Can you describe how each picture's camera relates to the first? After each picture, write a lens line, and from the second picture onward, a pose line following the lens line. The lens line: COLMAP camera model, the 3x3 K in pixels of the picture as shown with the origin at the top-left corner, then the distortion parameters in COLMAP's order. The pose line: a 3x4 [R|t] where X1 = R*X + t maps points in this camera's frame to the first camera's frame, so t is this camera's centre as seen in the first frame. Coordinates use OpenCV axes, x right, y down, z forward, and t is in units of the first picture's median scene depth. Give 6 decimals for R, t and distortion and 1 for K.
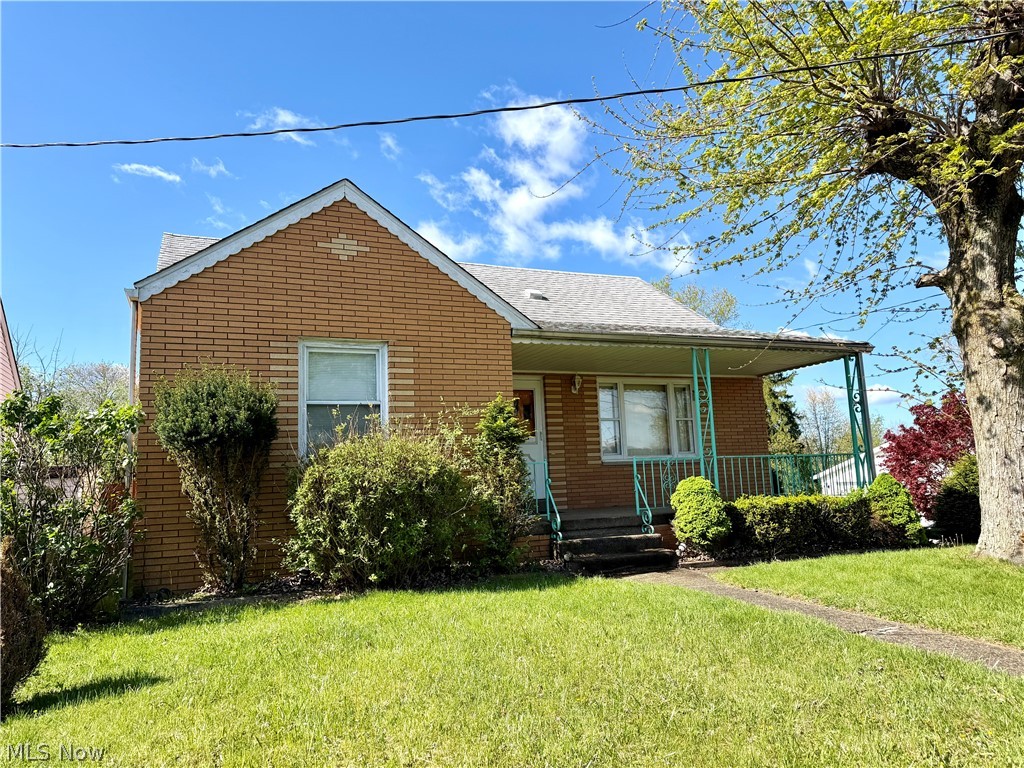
lens RADIAL K [[720.5, 0, 512.2], [0, 720.5, 380.7], [0, 0, 1]] dist [0.040353, -0.052821]
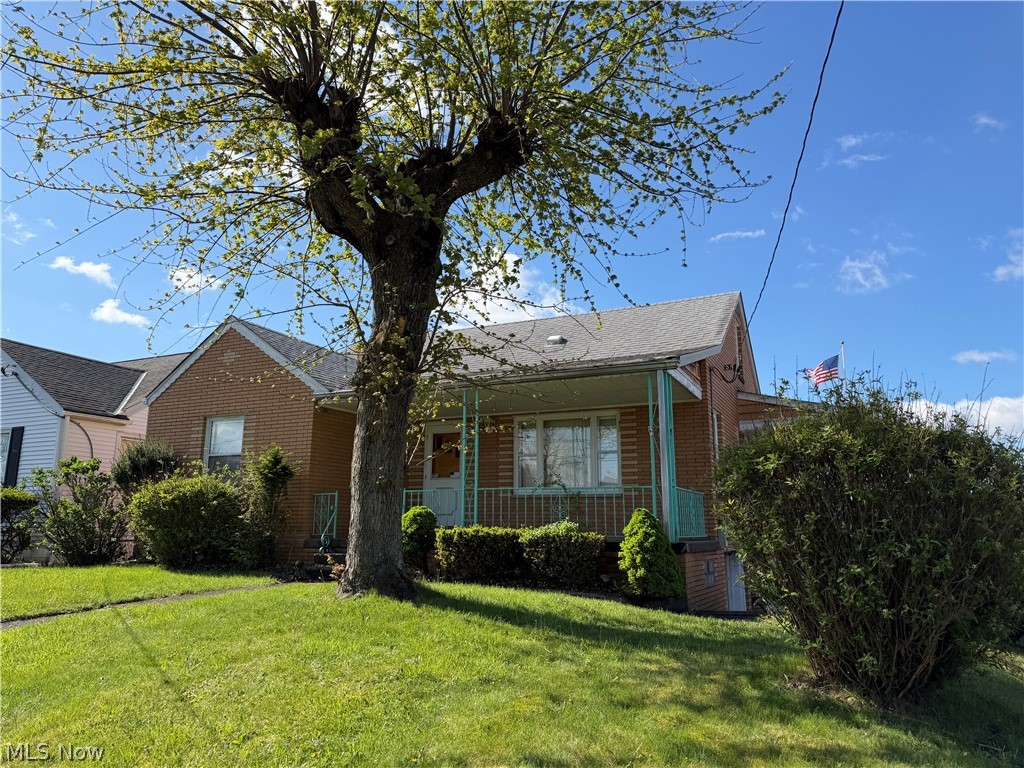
lens RADIAL K [[720.5, 0, 515.3], [0, 720.5, 384.3], [0, 0, 1]] dist [0.040353, -0.052821]
pose [[0.648567, -0.107217, -0.753568, 1.365291], [0.072356, 0.994231, -0.079183, 0.047927], [0.757711, -0.003170, 0.652583, 0.419862]]
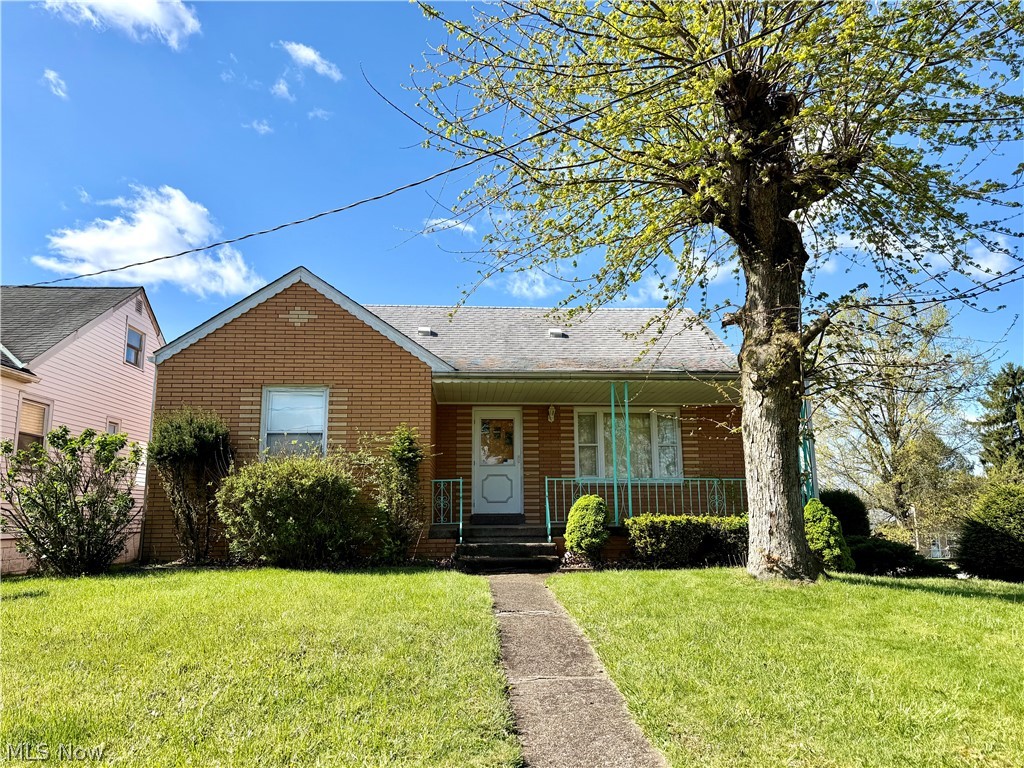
lens RADIAL K [[720.5, 0, 510.8], [0, 720.5, 384.9], [0, 0, 1]] dist [0.040353, -0.052821]
pose [[0.940927, -0.024210, -0.337744, 0.583923], [0.014743, 0.999424, -0.030568, -0.009508], [0.338289, 0.023782, 0.940742, -0.133784]]
